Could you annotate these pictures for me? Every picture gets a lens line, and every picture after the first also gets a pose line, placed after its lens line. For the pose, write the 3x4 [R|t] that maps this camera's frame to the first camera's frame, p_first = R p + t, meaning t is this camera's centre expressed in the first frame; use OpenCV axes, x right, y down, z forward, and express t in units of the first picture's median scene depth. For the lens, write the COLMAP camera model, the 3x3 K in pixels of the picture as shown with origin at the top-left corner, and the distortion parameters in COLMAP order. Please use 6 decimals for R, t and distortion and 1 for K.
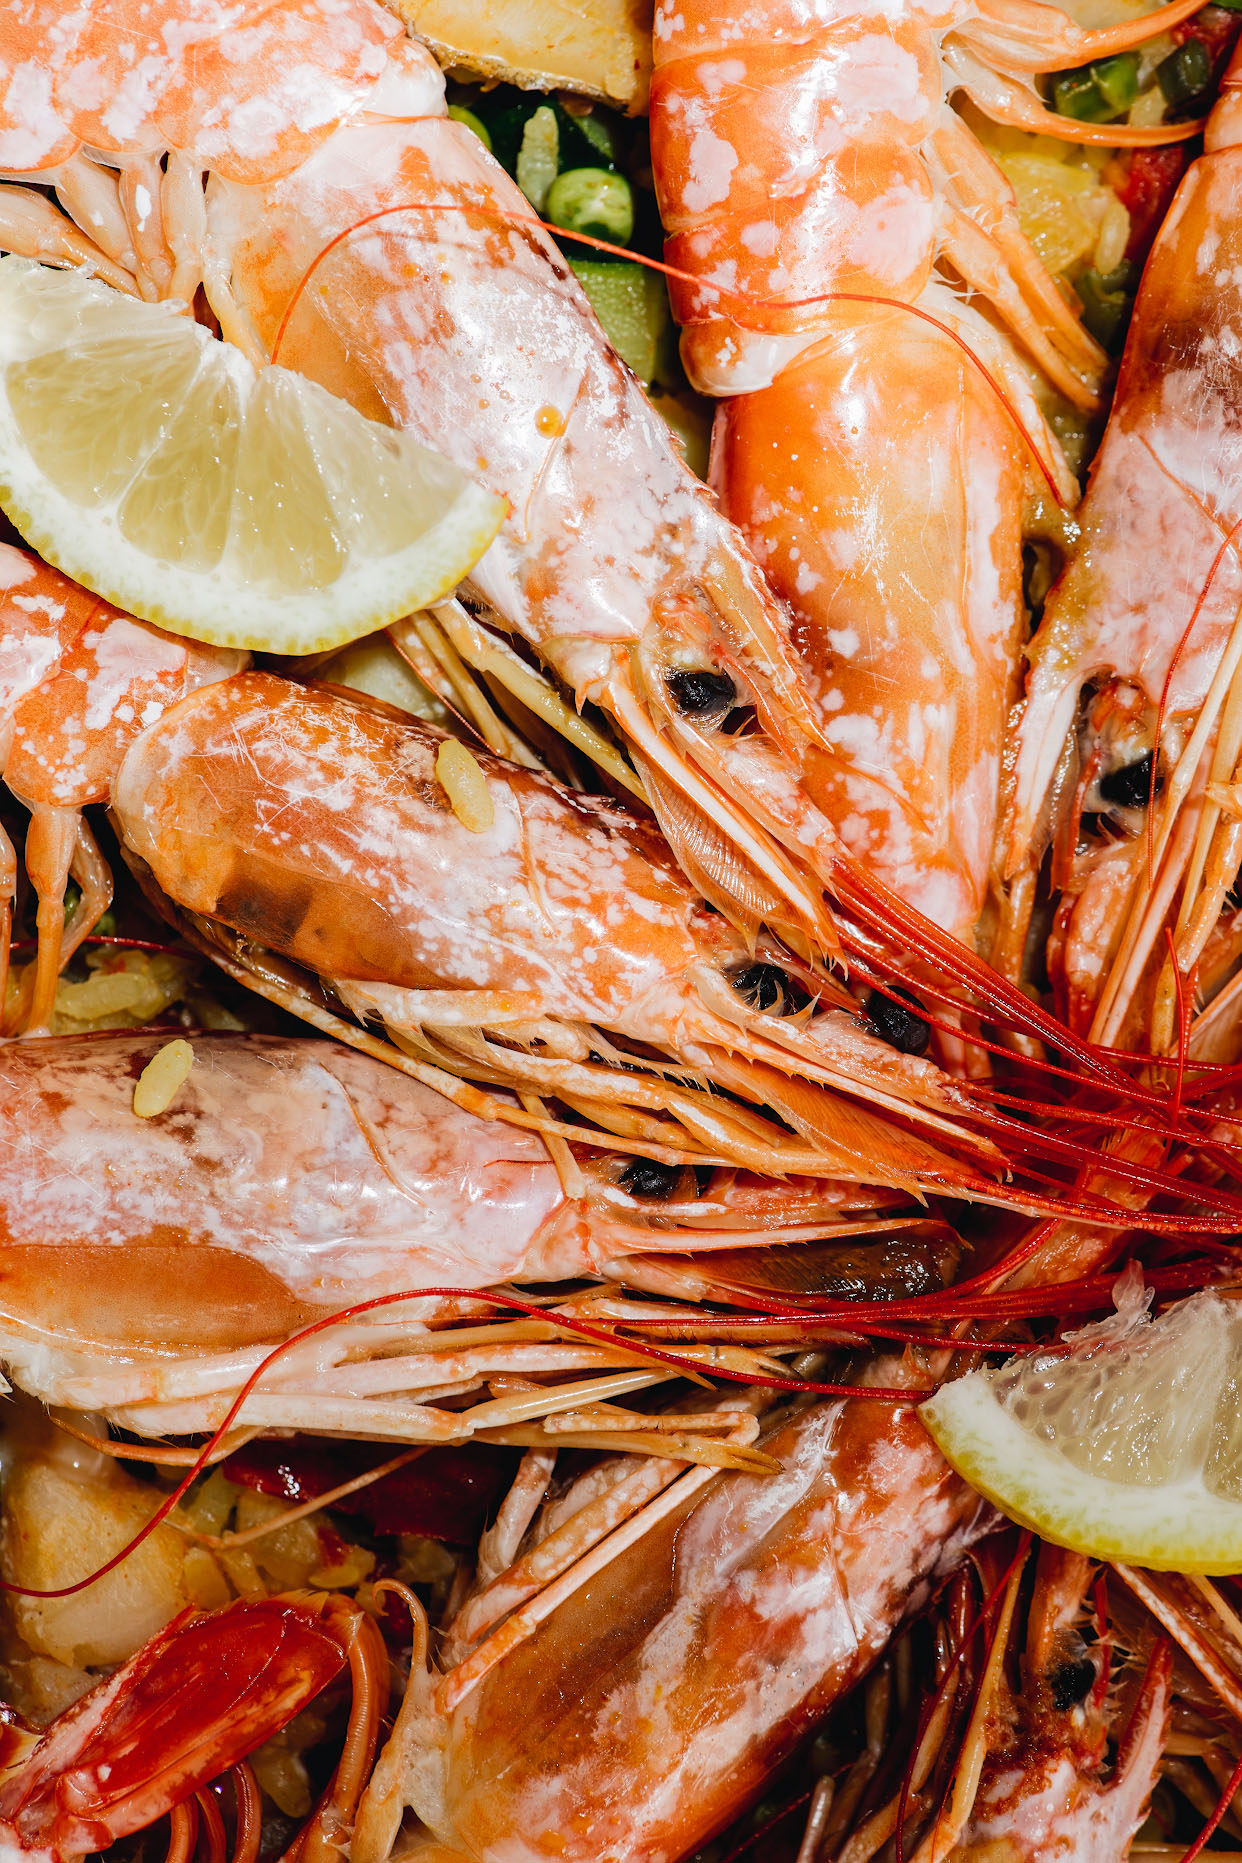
lens RADIAL K [[8421.5, 0, 621.0], [0, 8421.5, 931.5], [0, 0, 1]] dist [-0.254960, -5.430818]
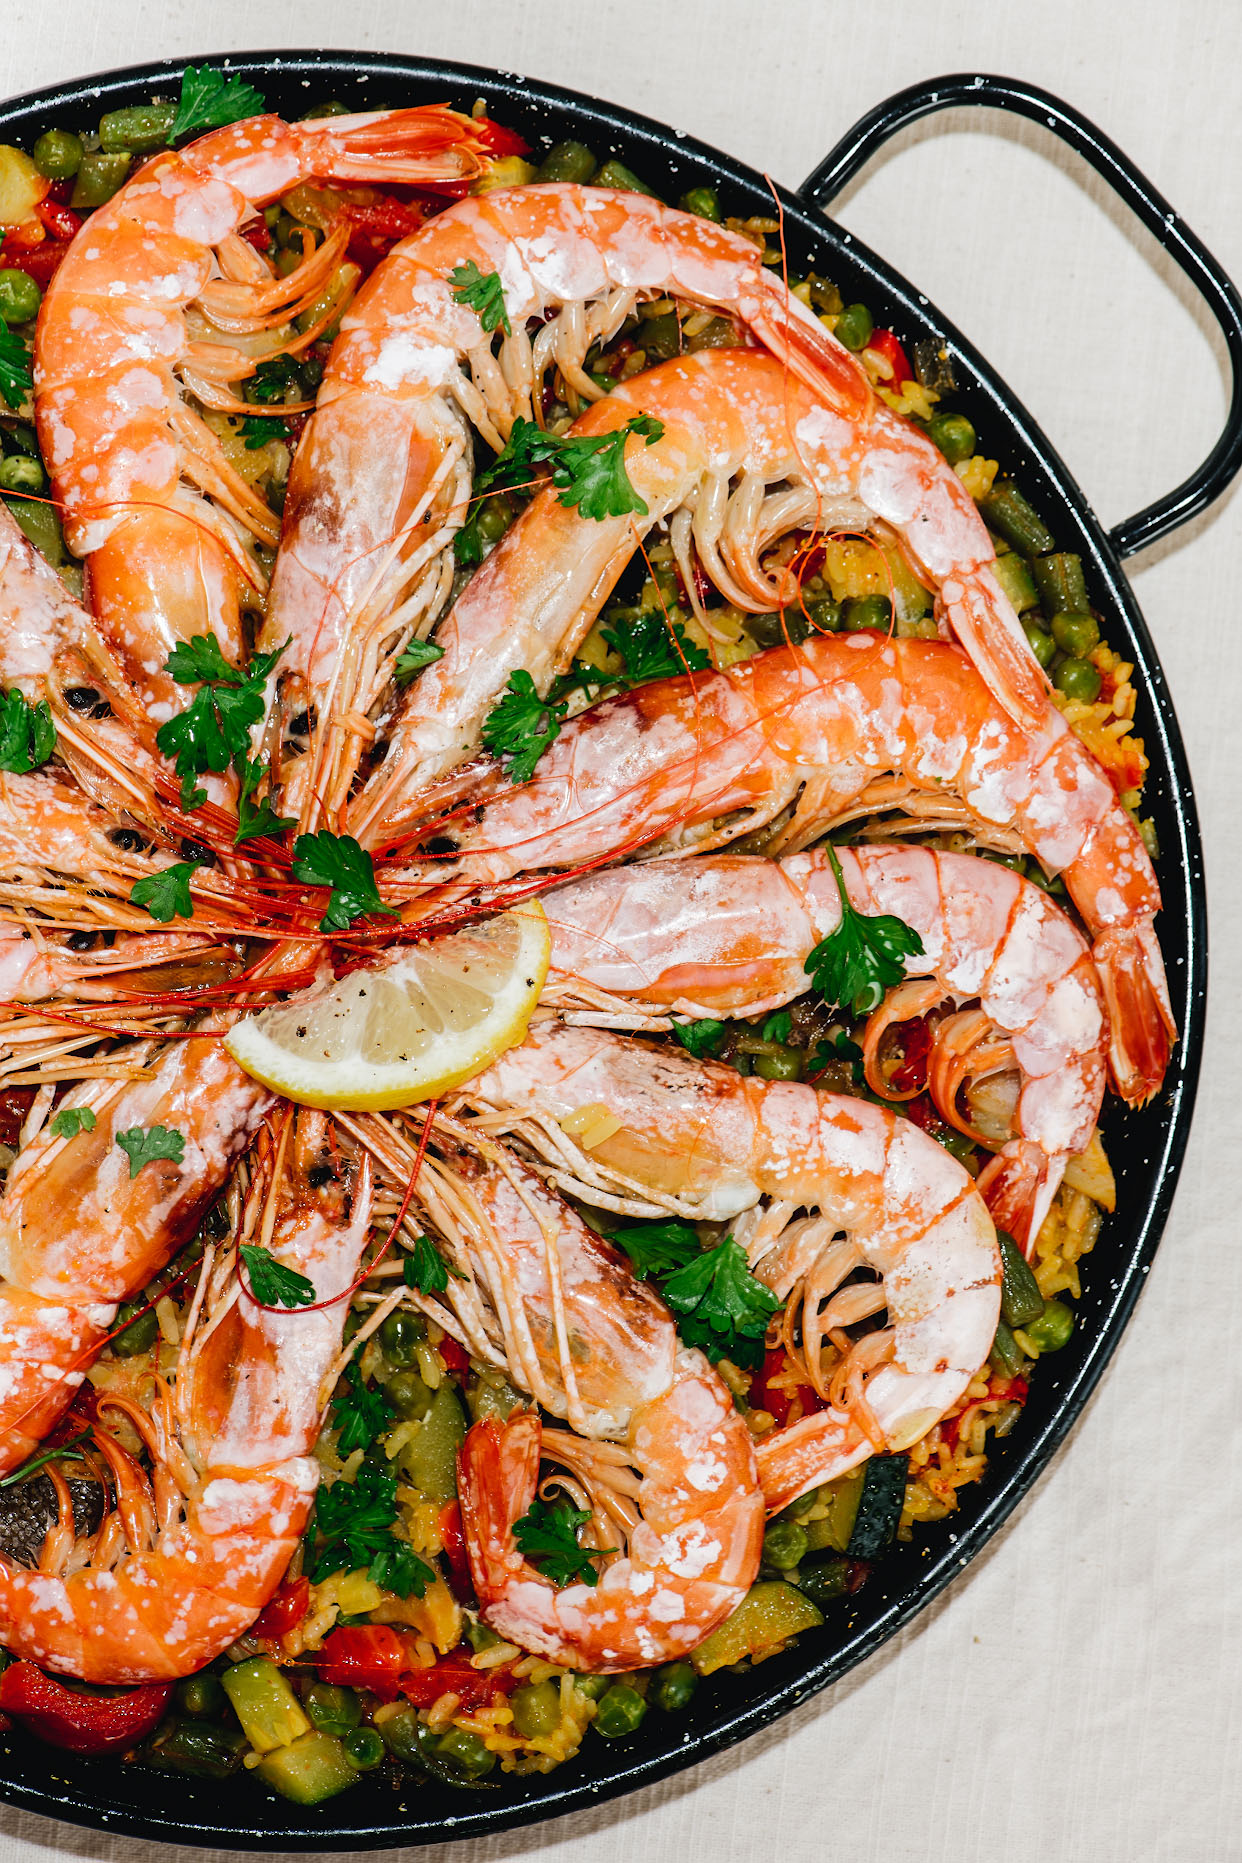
lens RADIAL K [[8421.5, 0, 621.0], [0, 8421.5, 931.5], [0, 0, 1]] dist [-0.254960, -5.430818]
pose [[0.992324, -0.104921, -0.065451, 0.263526], [0.097768, 0.989730, -0.104290, 0.249452], [0.075721, 0.097091, 0.992391, -0.985605]]
